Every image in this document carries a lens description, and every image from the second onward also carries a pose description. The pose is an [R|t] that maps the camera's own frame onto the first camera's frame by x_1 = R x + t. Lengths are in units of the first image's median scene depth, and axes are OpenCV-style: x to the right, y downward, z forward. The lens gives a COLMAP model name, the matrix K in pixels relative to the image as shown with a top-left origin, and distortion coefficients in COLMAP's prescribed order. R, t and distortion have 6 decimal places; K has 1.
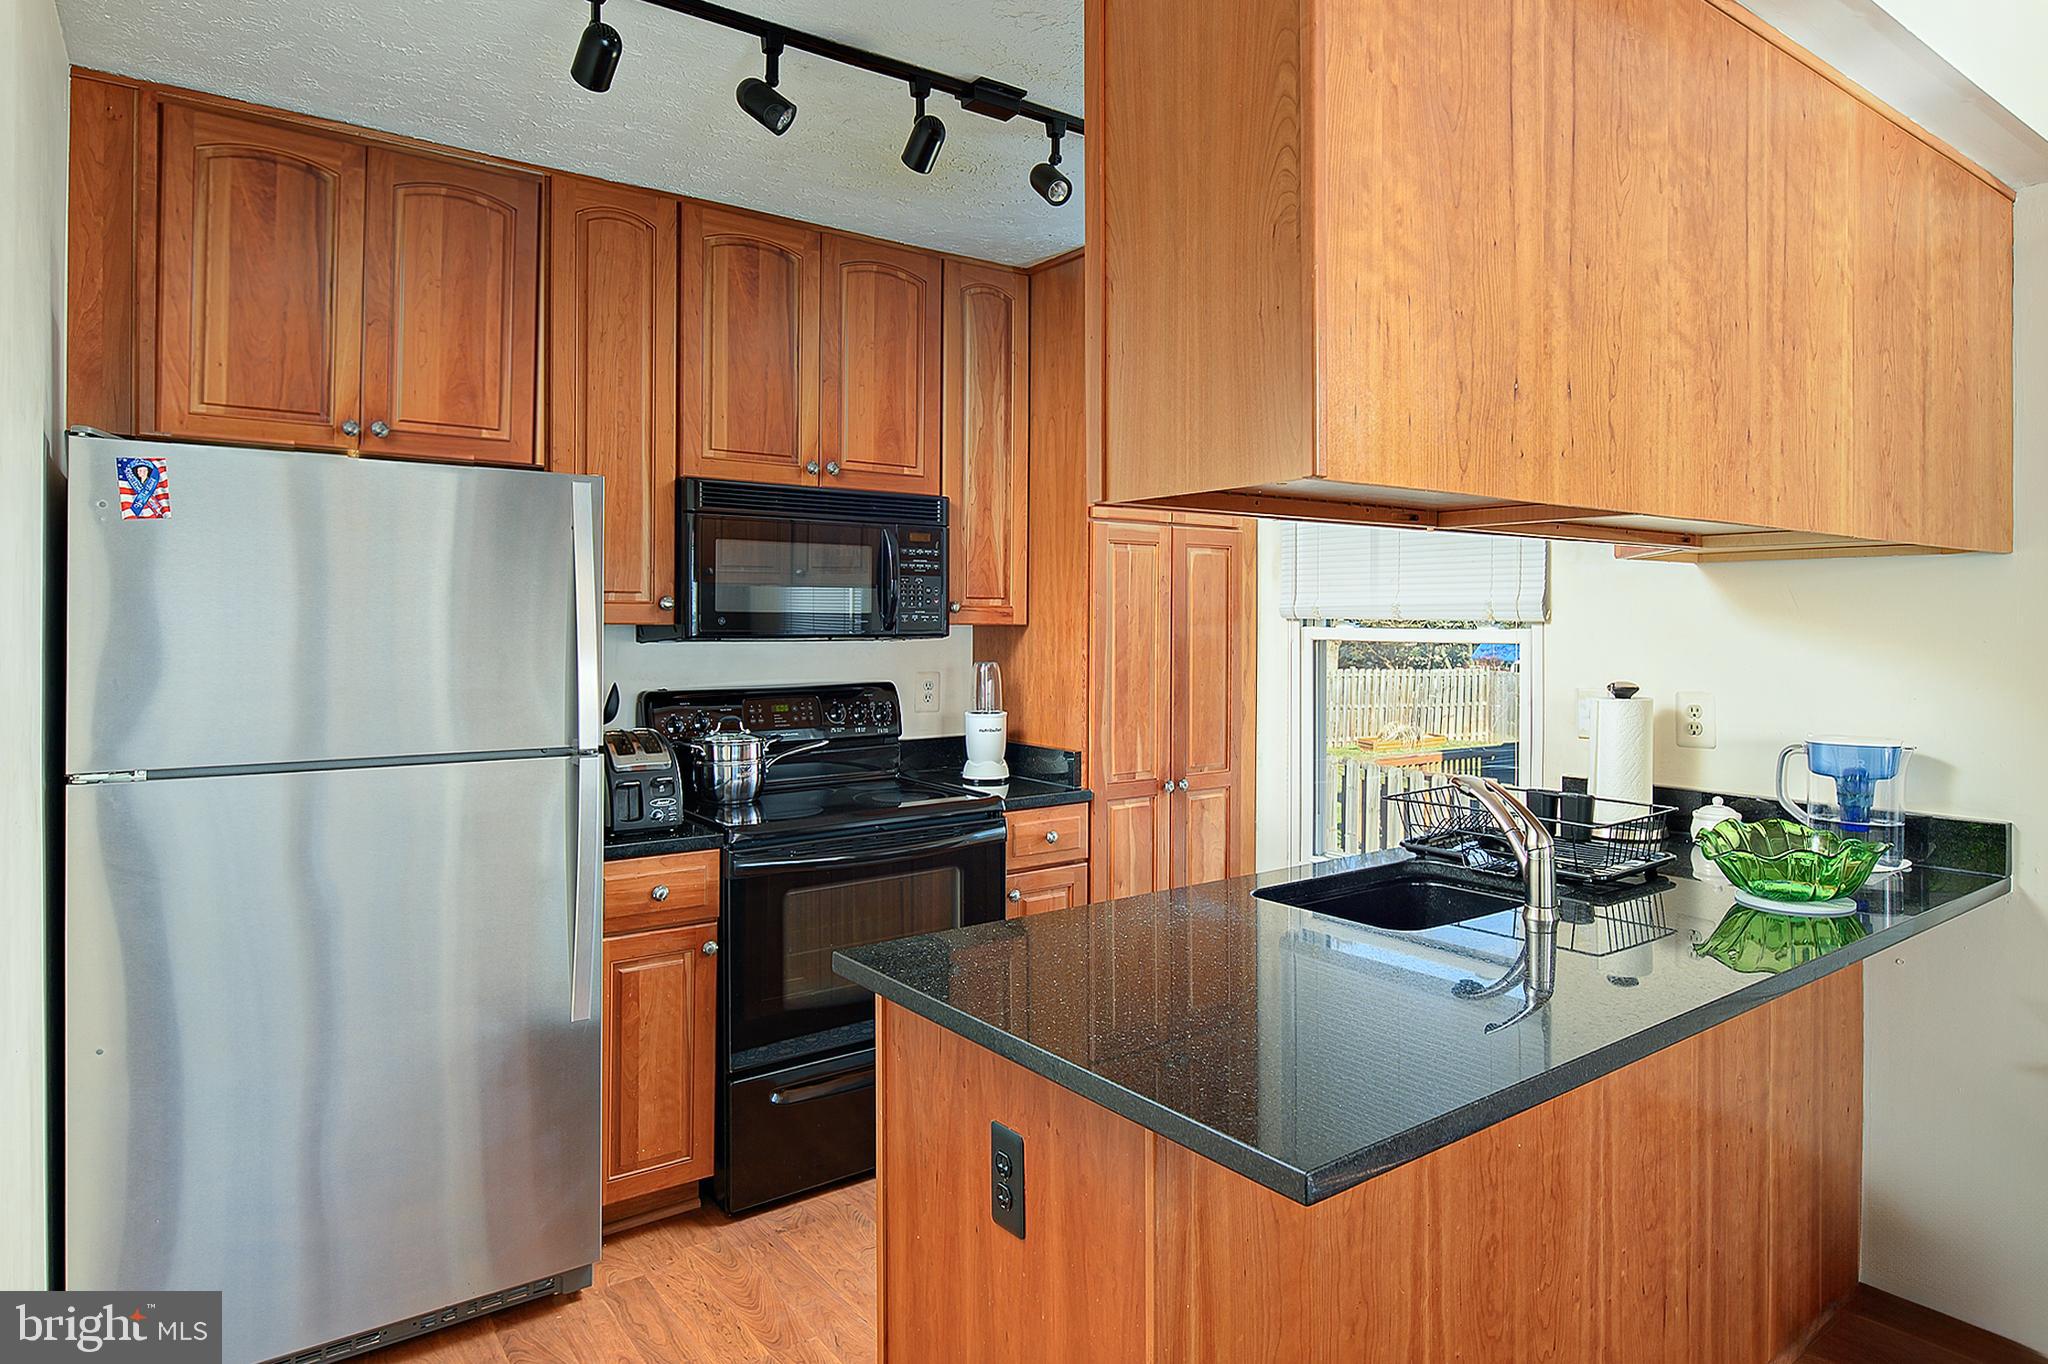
lens RADIAL K [[1216.4, 0, 1028.1], [0, 1216.4, 611.7], [0, 0, 1]] dist [-0.002735, -0.000399]
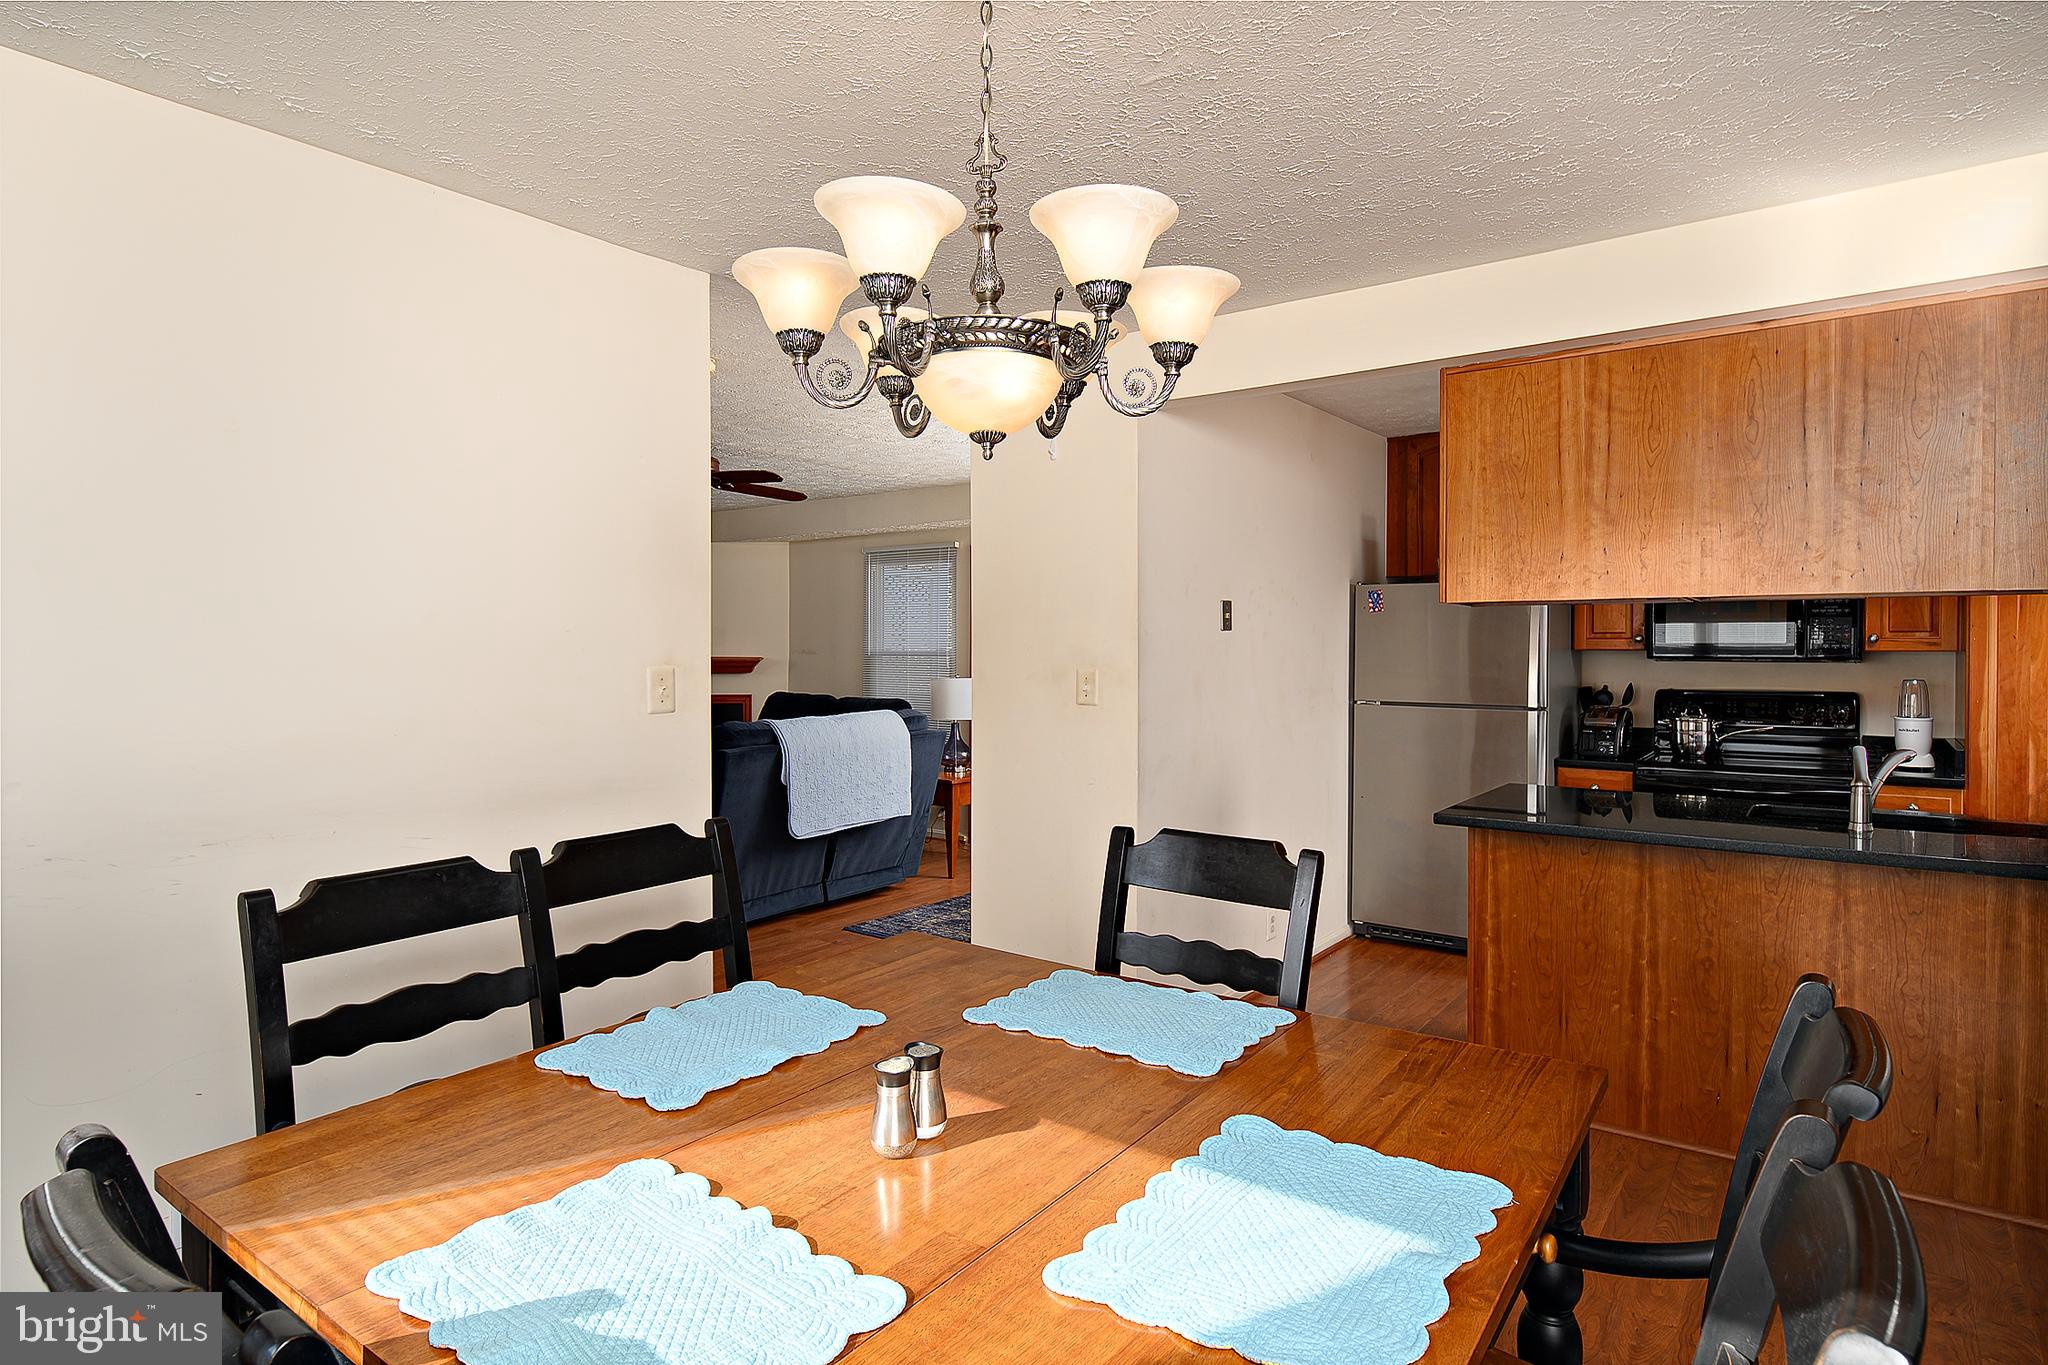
lens RADIAL K [[1115.3, 0, 1024.7], [0, 1115.3, 664.6], [0, 0, 1]] dist [0.002358, -0.000025]
pose [[0.281370, 0.015175, -0.959479, 1.040072], [0.006066, 0.999827, 0.017592, -0.002997], [0.959580, -0.010770, 0.281230, -0.336208]]
